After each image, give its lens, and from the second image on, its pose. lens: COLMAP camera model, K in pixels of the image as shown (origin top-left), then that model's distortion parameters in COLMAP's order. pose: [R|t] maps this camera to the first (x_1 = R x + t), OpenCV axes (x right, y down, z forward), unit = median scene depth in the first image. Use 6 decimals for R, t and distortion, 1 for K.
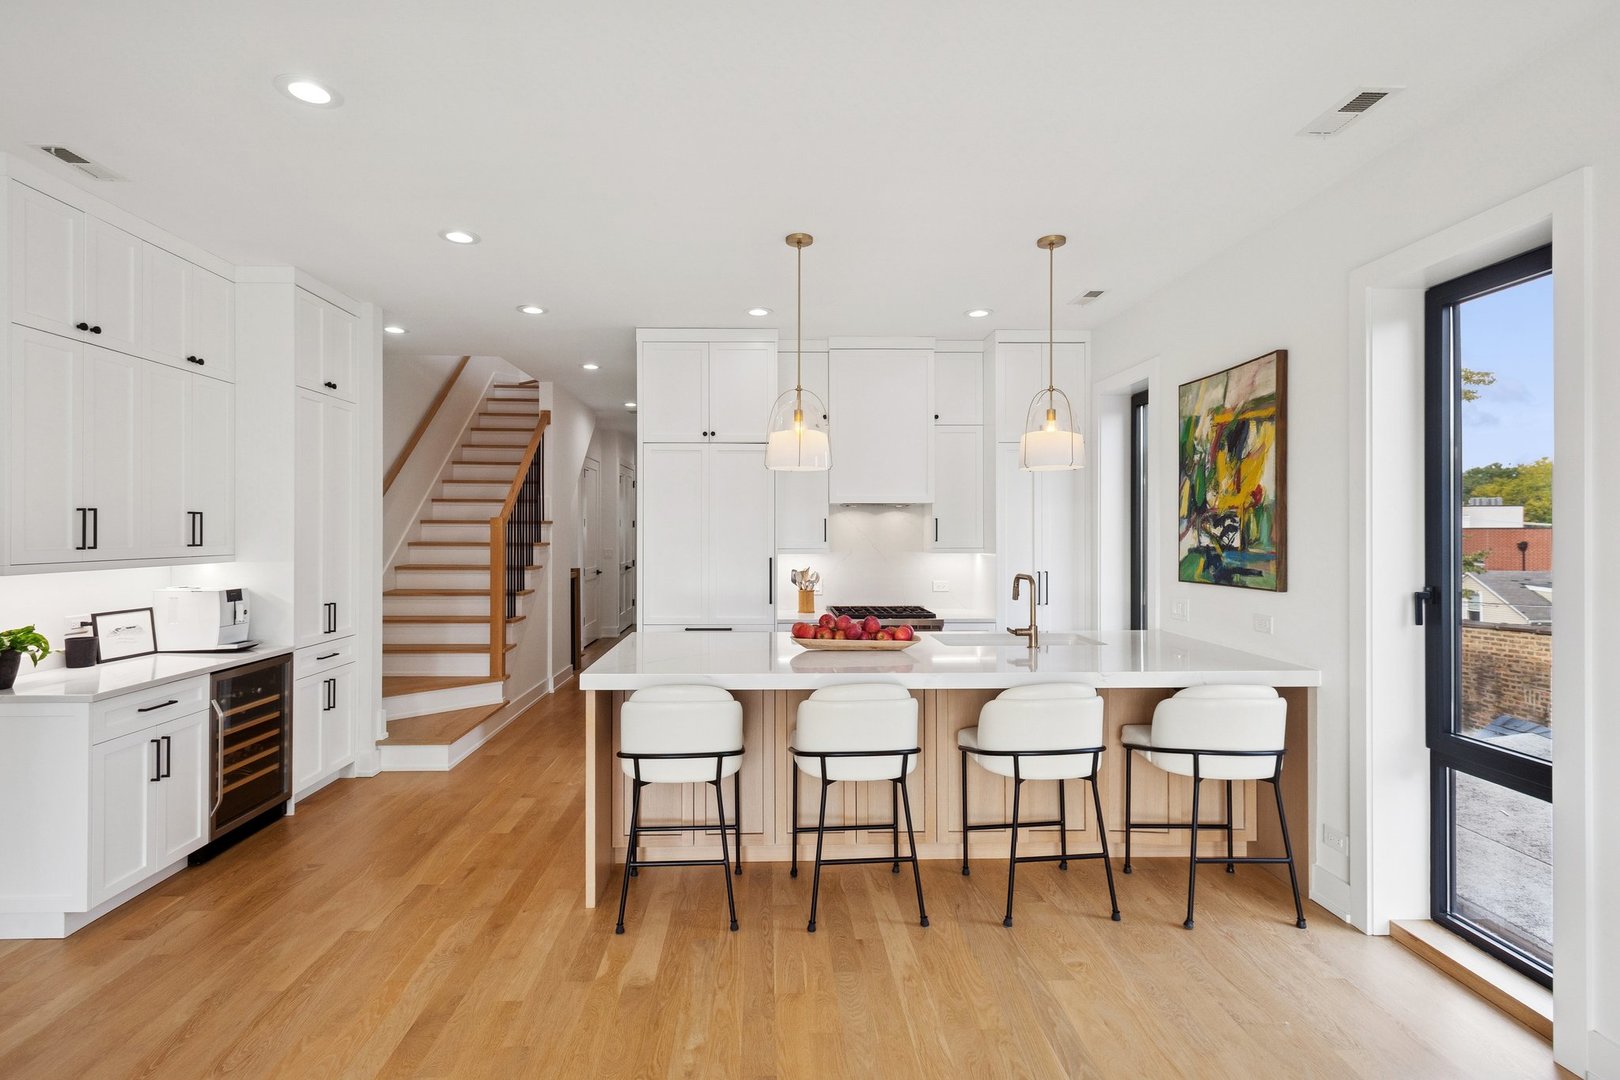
lens RADIAL K [[769.7, 0, 783.5], [0, 769.7, 528.4], [0, 0, 1]] dist [0.018147, -0.006440]
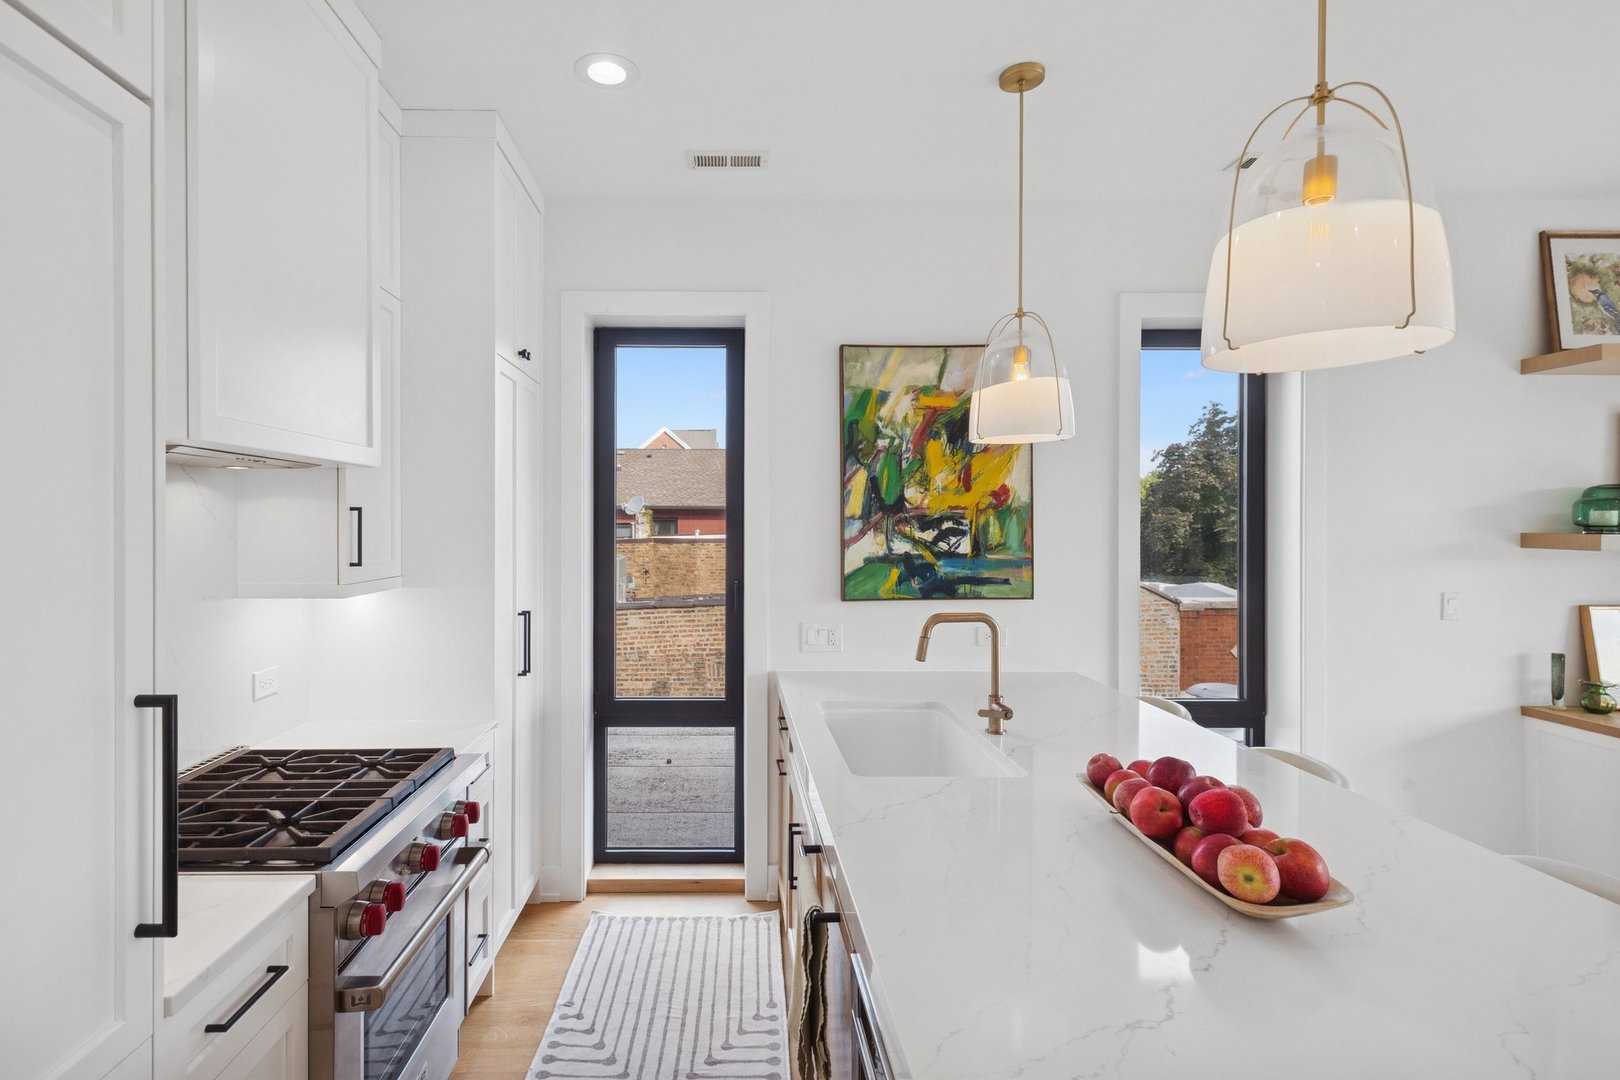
lens RADIAL K [[769.7, 0, 801.3], [0, 769.7, 531.0], [0, 0, 1]] dist [0.018147, -0.006440]
pose [[0.015984, -0.003553, 0.999866, -0.287394], [-0.001015, 0.999993, 0.003569, -0.004271], [-0.999872, -0.001072, 0.015980, 1.181544]]
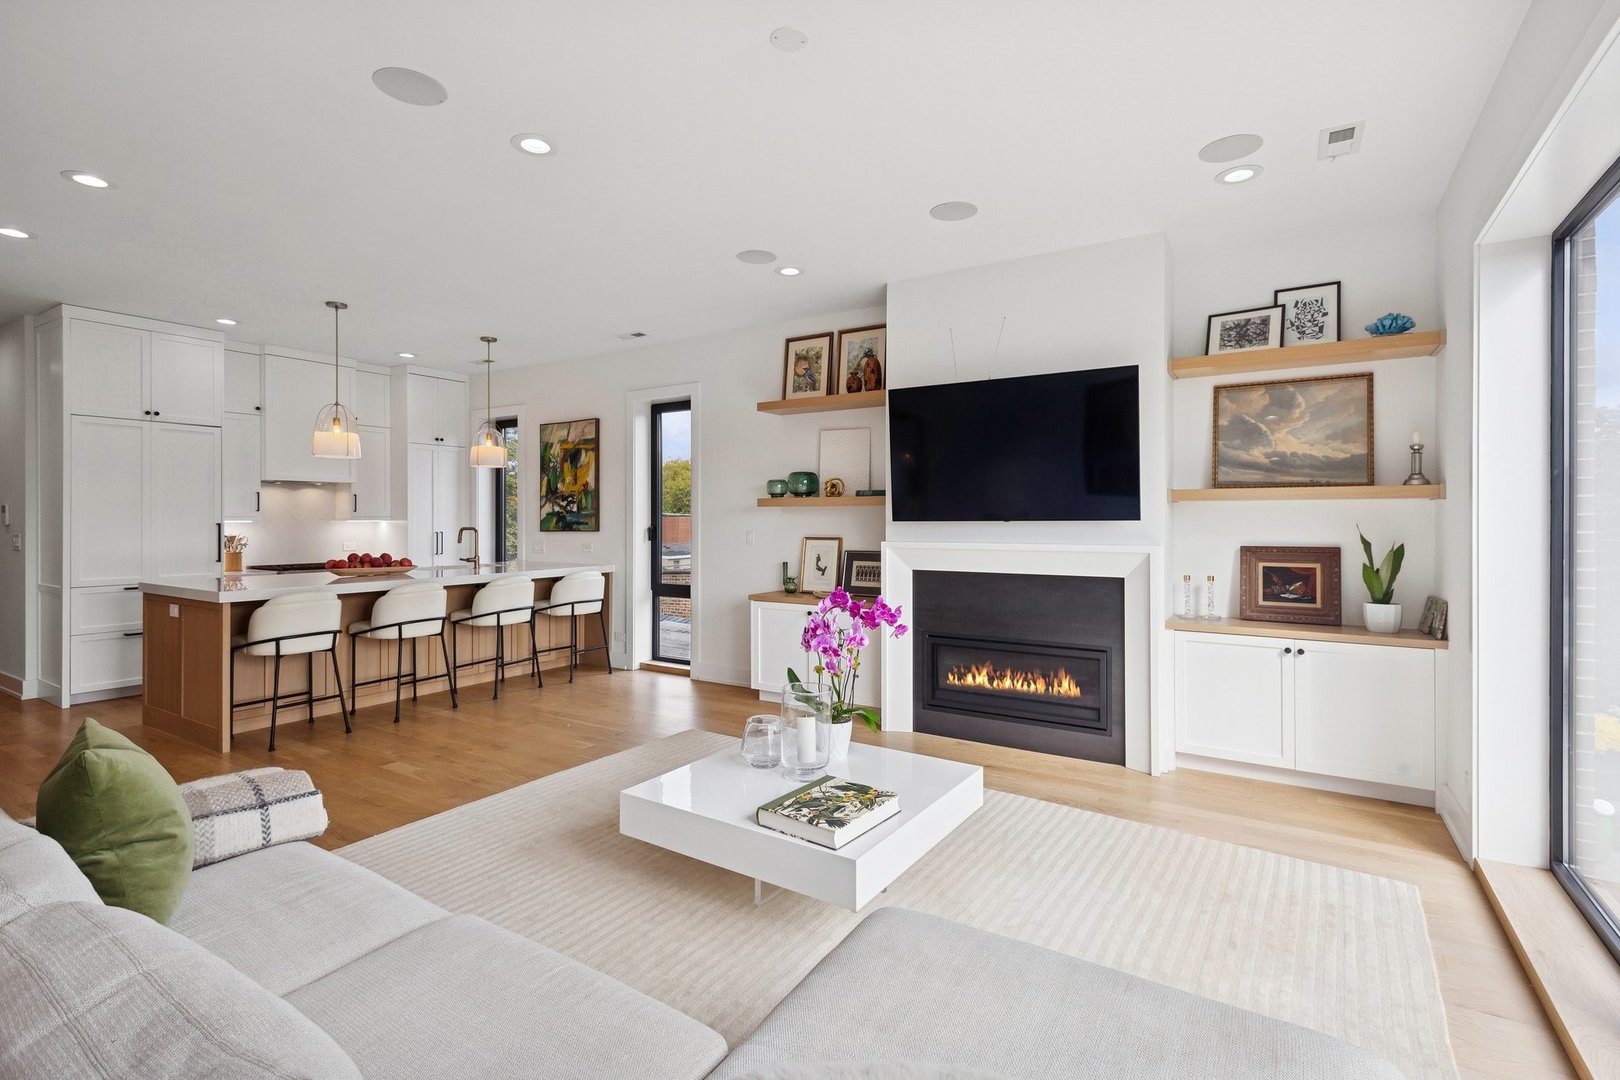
lens RADIAL K [[769.7, 0, 806.5], [0, 769.7, 524.4], [0, 0, 1]] dist [0.018147, -0.006440]
pose [[0.565339, -0.003688, 0.824850, -0.733115], [-0.001470, 0.999984, 0.005479, 0.046690], [-0.824857, -0.004310, 0.565324, -0.634408]]
